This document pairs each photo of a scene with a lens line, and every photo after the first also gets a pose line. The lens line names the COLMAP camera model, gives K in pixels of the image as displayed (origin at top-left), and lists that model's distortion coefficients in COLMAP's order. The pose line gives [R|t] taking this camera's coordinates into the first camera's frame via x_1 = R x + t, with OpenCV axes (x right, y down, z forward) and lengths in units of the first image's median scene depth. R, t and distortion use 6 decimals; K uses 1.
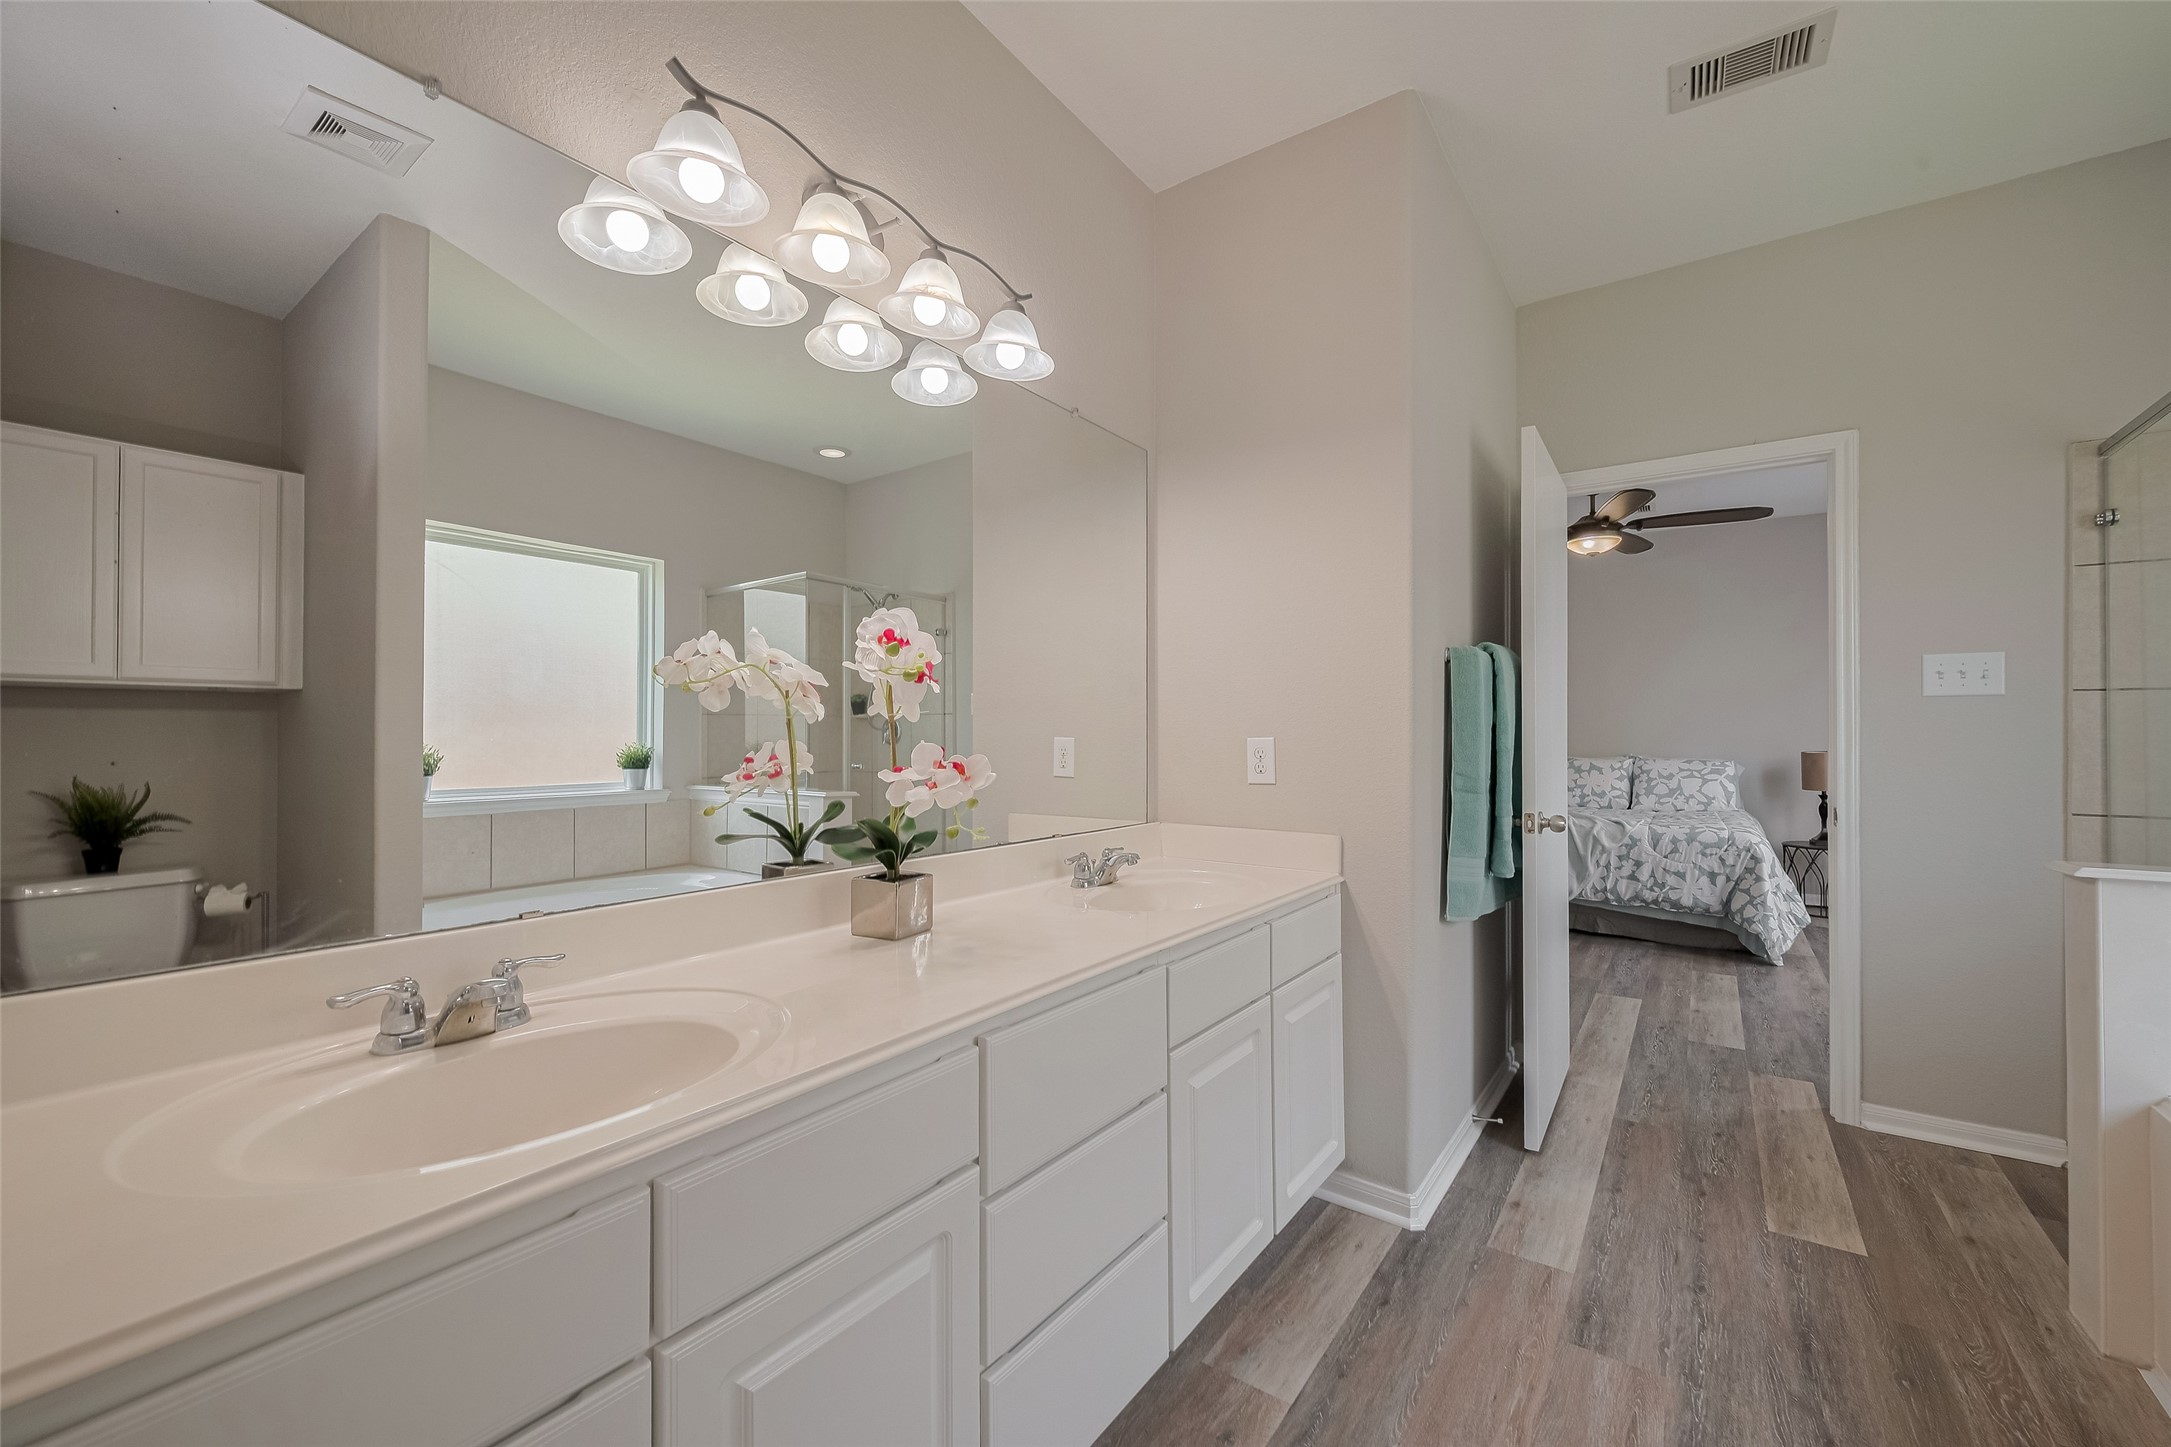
lens RADIAL K [[865.7, 0, 1085.8], [0, 865.7, 735.7], [0, 0, 1]] dist [-0.000756, 0.000082]
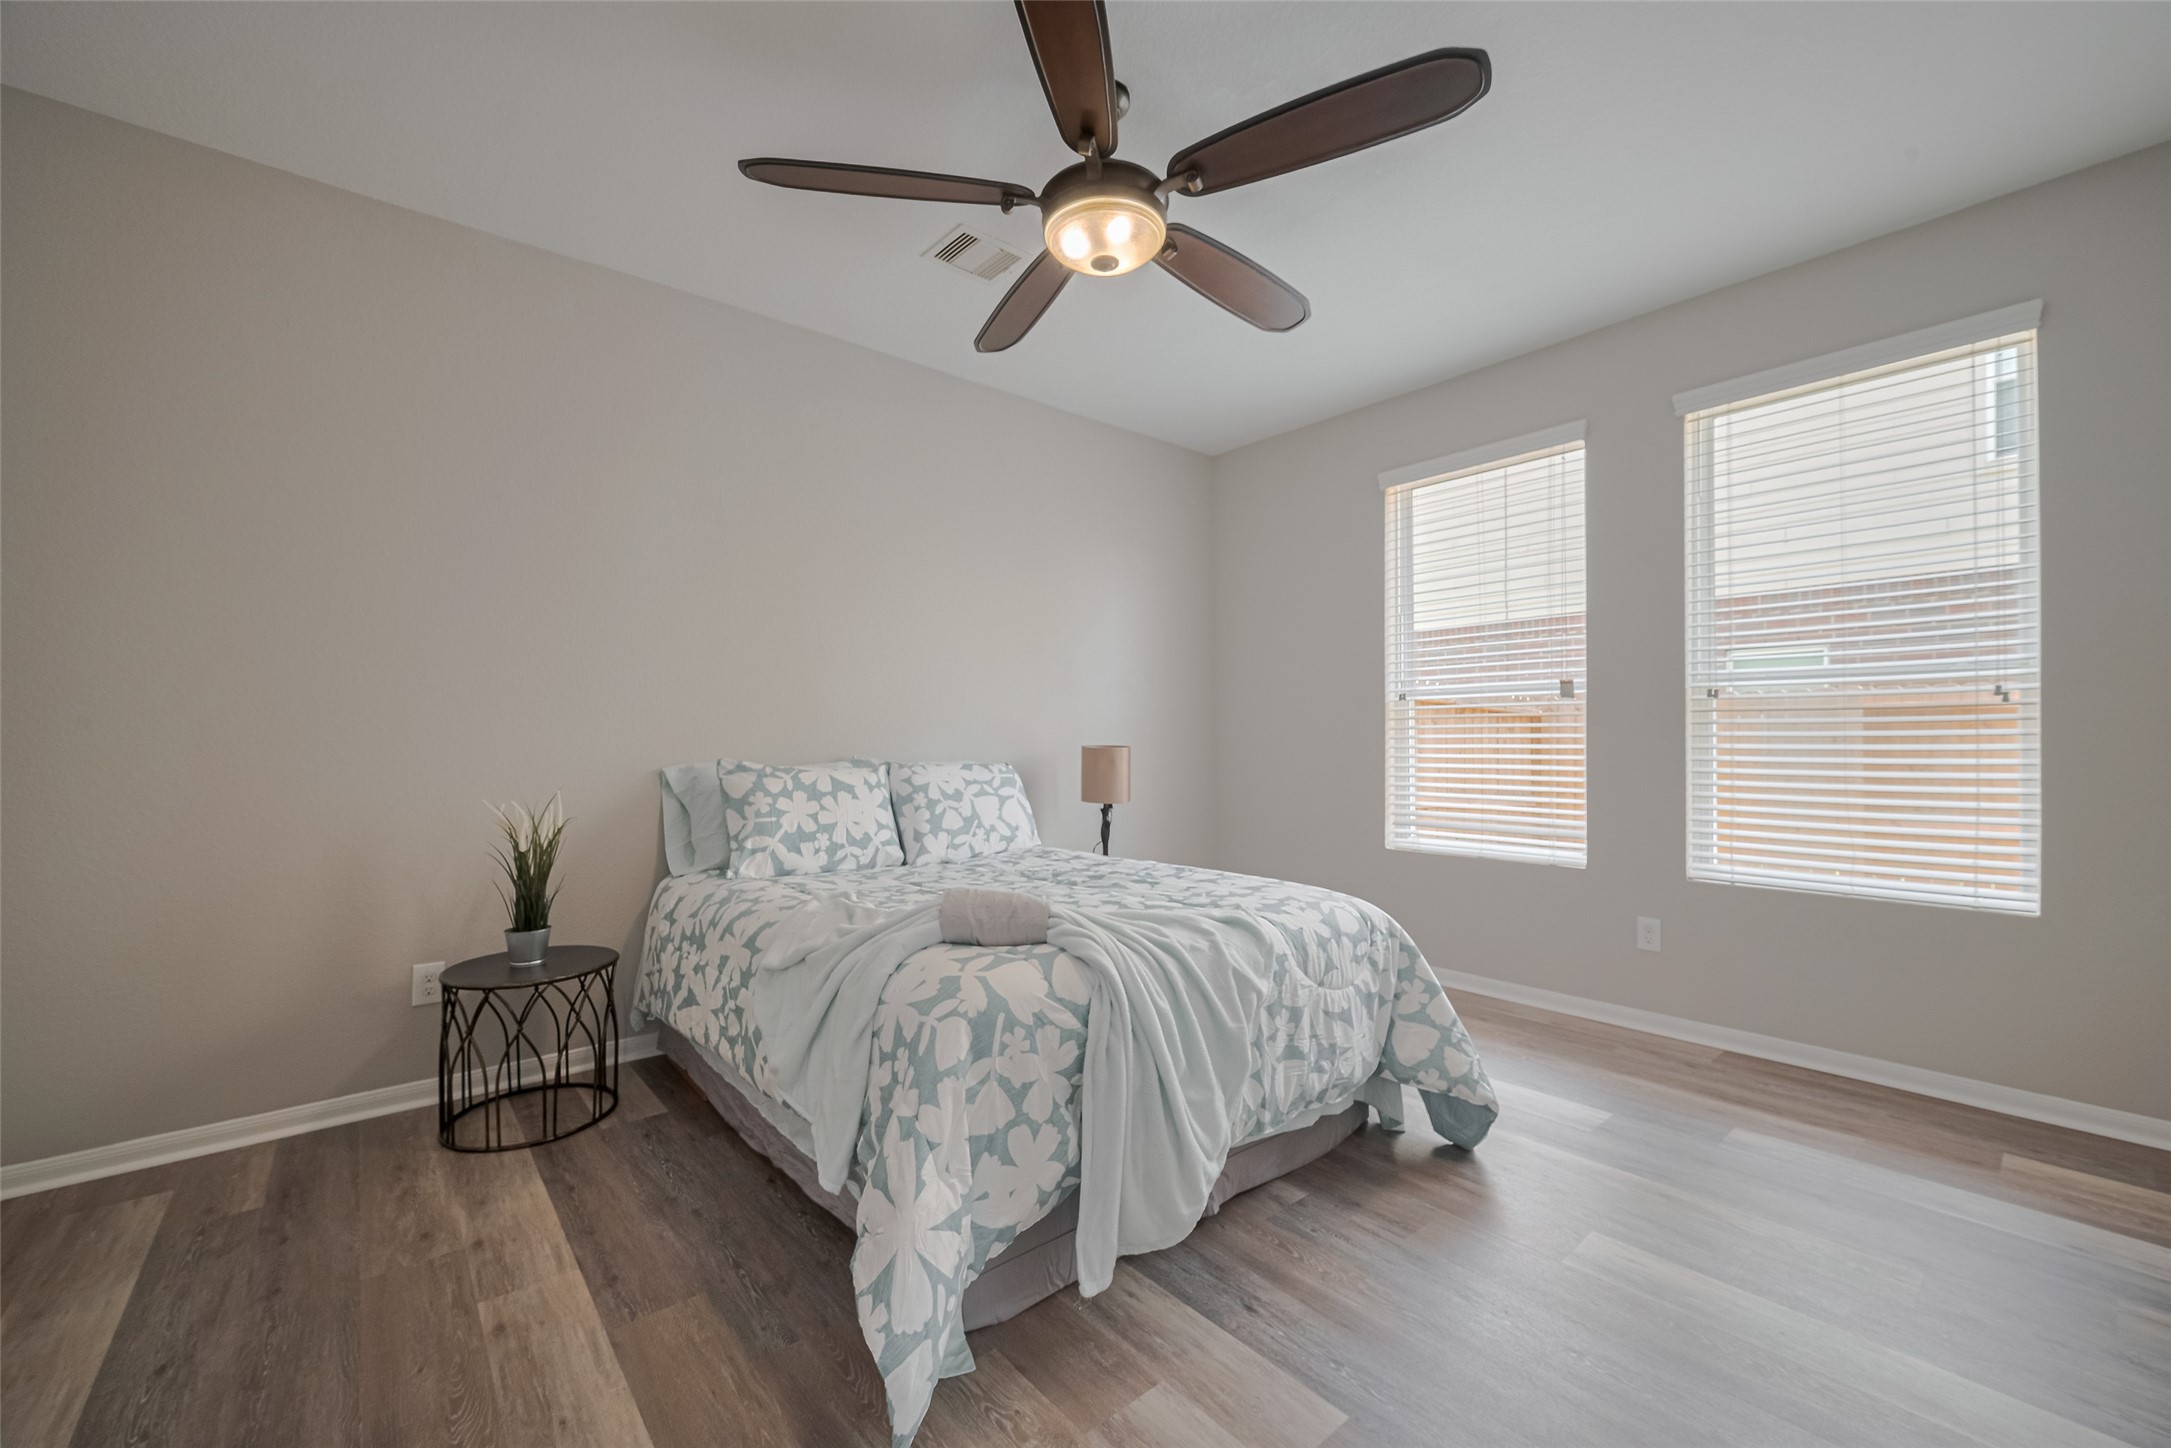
lens RADIAL K [[865.7, 0, 1085.8], [0, 865.7, 736.2], [0, 0, 1]] dist [-0.000756, 0.000082]
pose [[0.247053, 0.000382, 0.969002, 0.166303], [0.002421, 0.999997, -0.001012, 0.010685], [-0.968999, 0.002595, 0.247052, 0.796276]]
